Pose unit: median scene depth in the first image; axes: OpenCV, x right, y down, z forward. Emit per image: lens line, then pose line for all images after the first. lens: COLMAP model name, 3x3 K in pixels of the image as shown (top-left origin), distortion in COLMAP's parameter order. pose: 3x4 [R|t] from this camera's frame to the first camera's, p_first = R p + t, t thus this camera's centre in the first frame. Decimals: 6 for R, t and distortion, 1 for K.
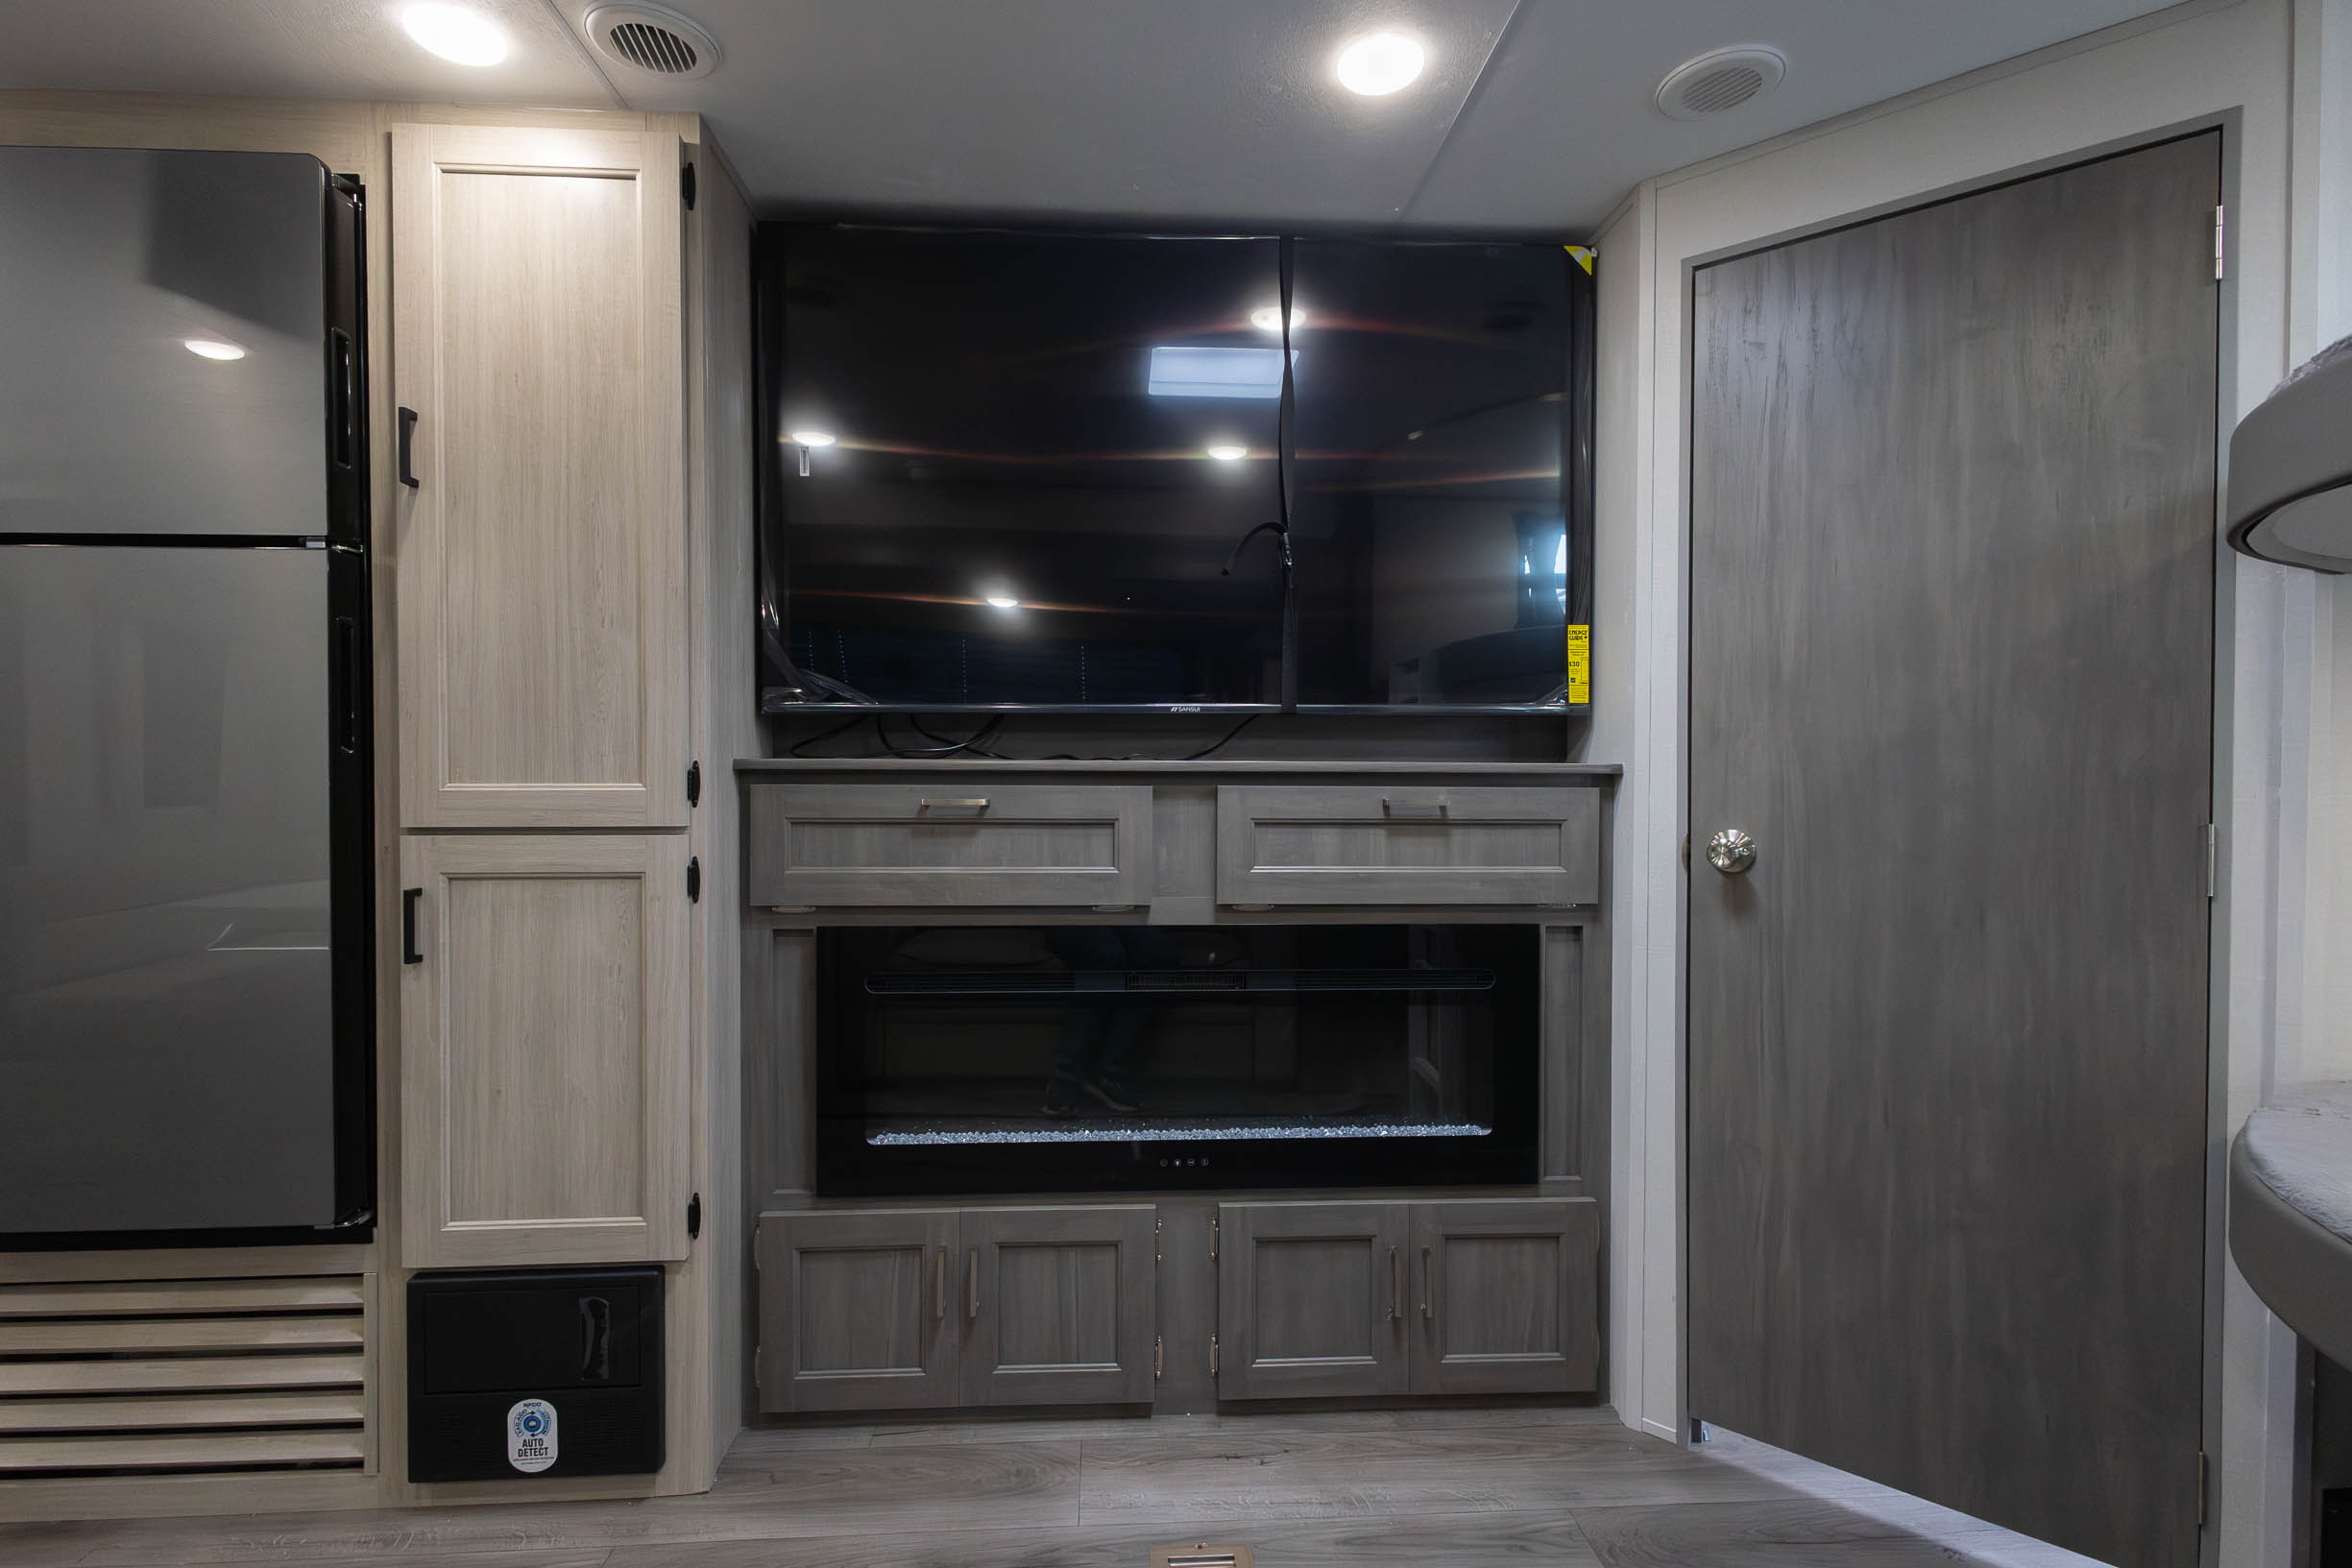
lens RADIAL K [[1119.3, 0, 1066.1], [0, 1119.3, 785.3], [0, 0, 1]] dist [-0.000656, -0.001765]
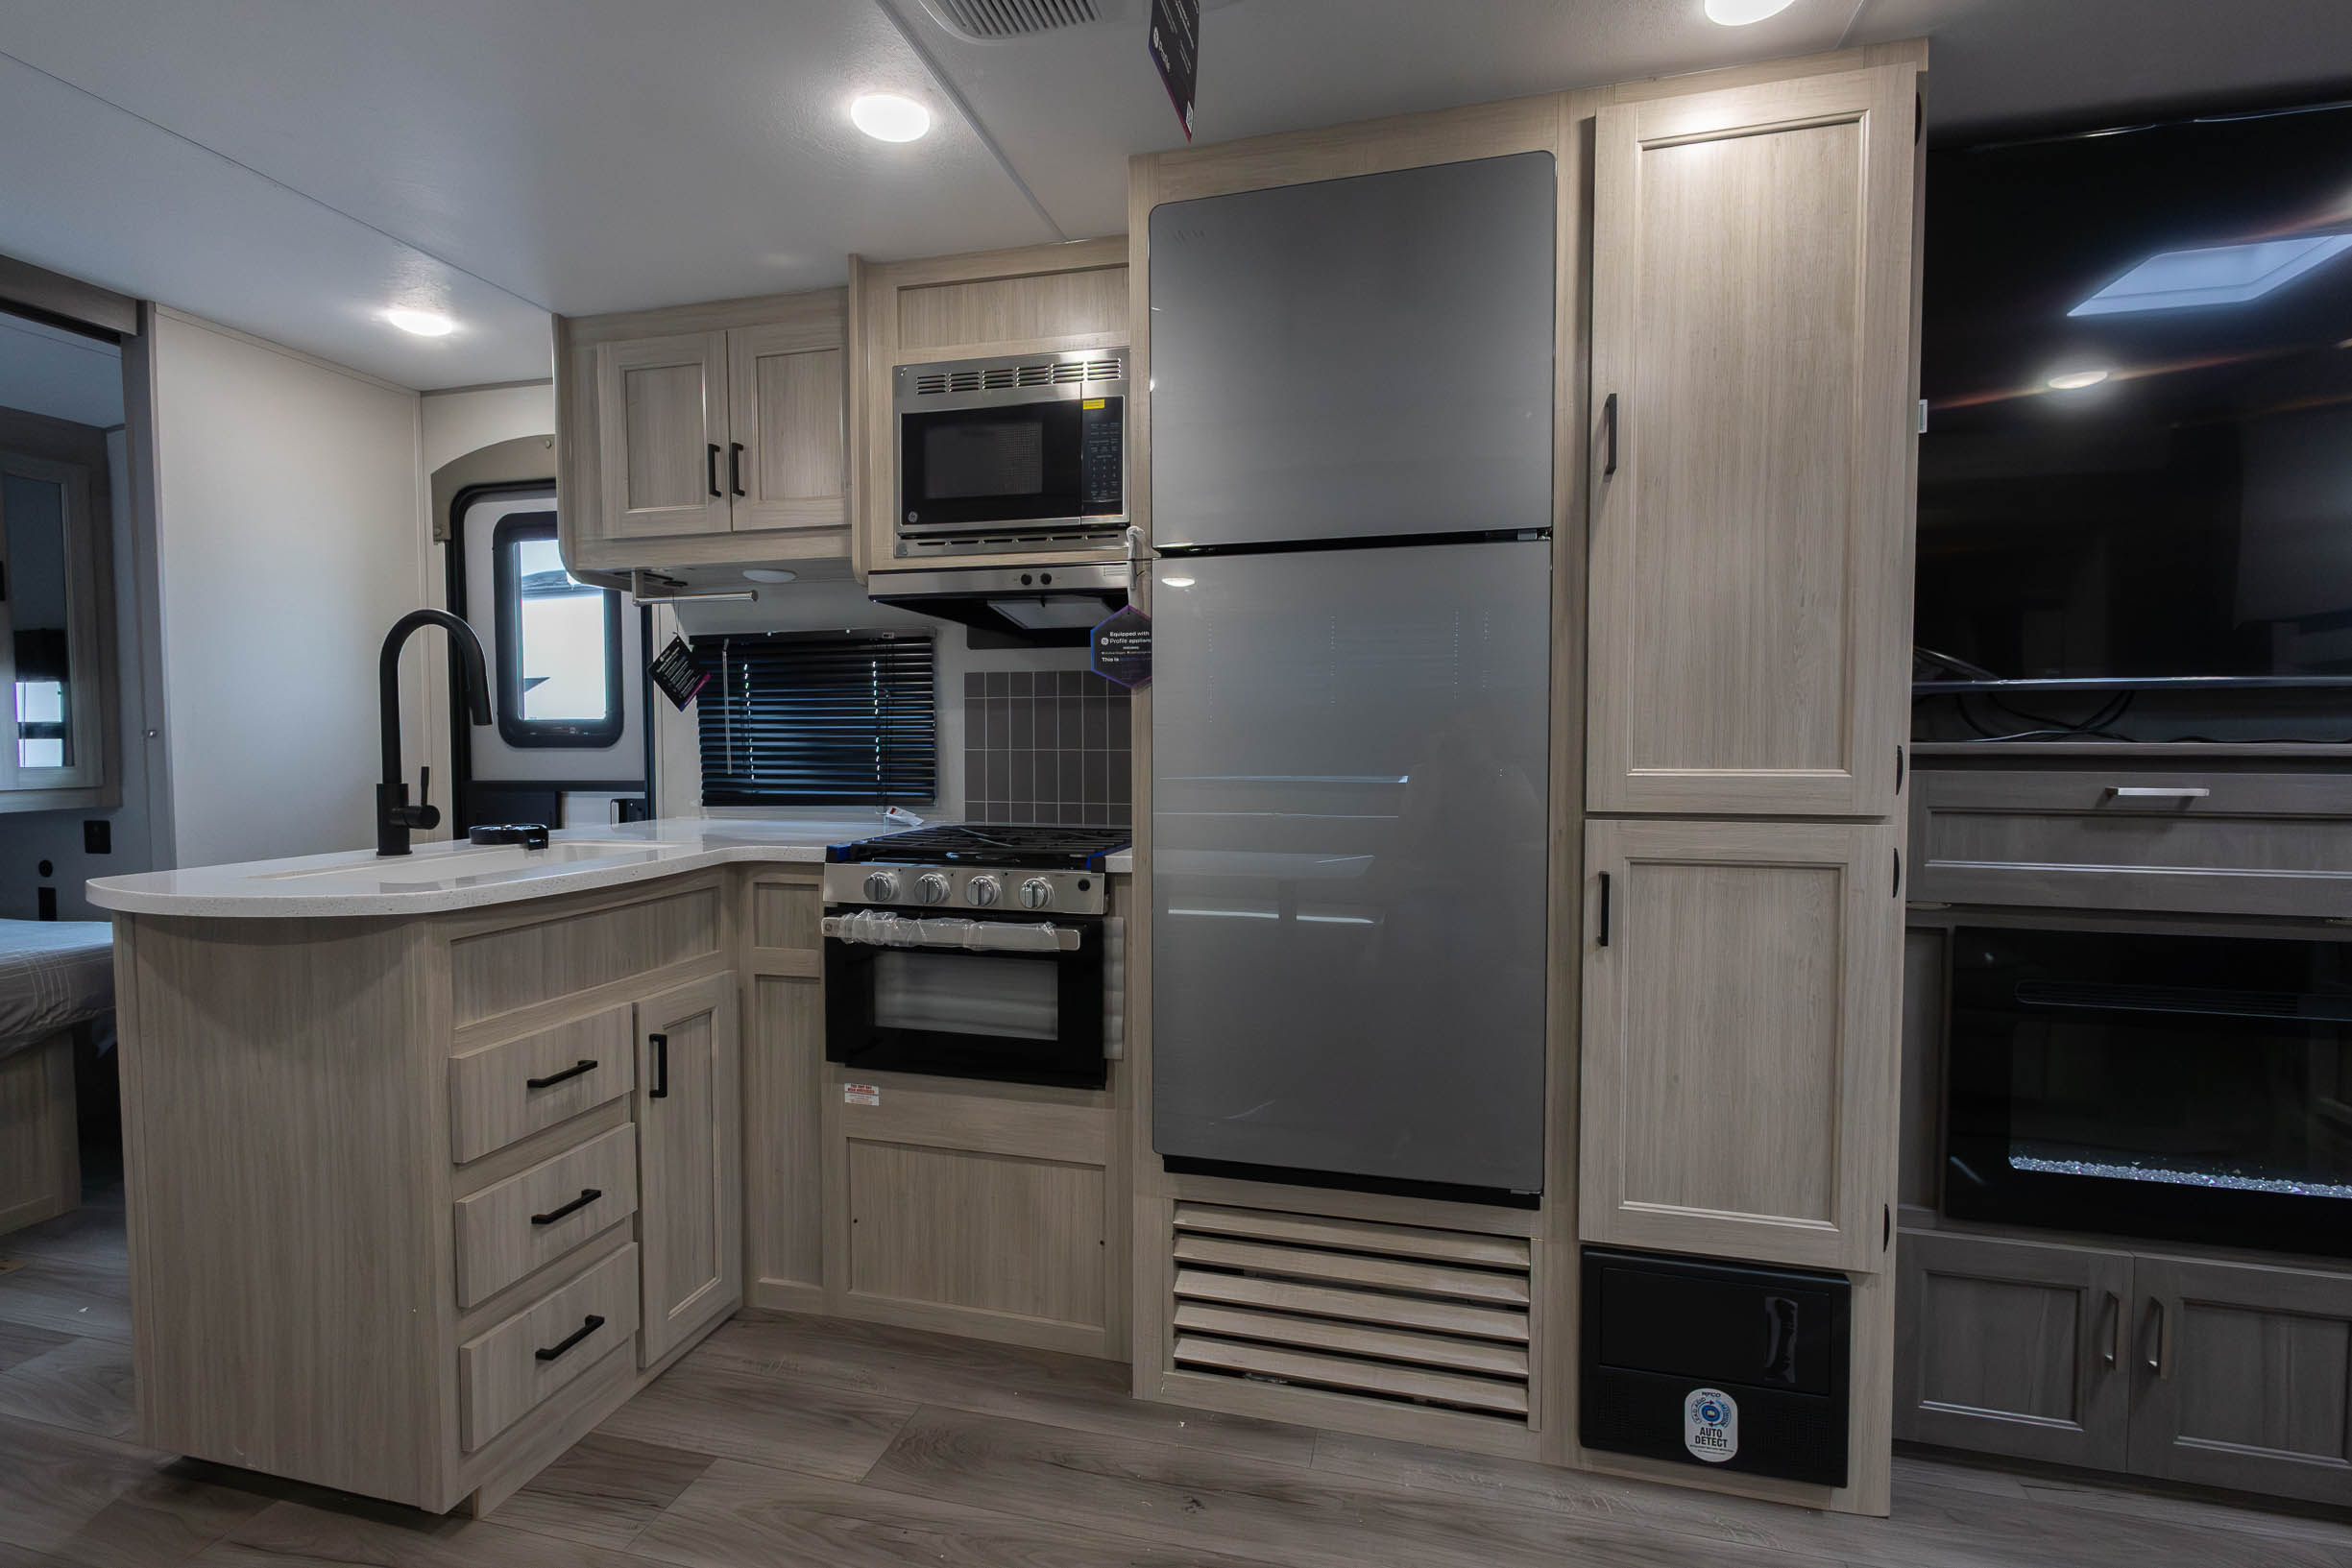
lens RADIAL K [[1070.7, 0, 1174.5], [0, 1070.7, 792.6], [0, 0, 1]] dist [0.001896, -0.003188]
pose [[0.944229, 0.013824, -0.328998, -0.617093], [-0.005299, 0.999627, 0.026794, -0.003532], [0.329246, -0.023556, 0.943950, -0.041879]]
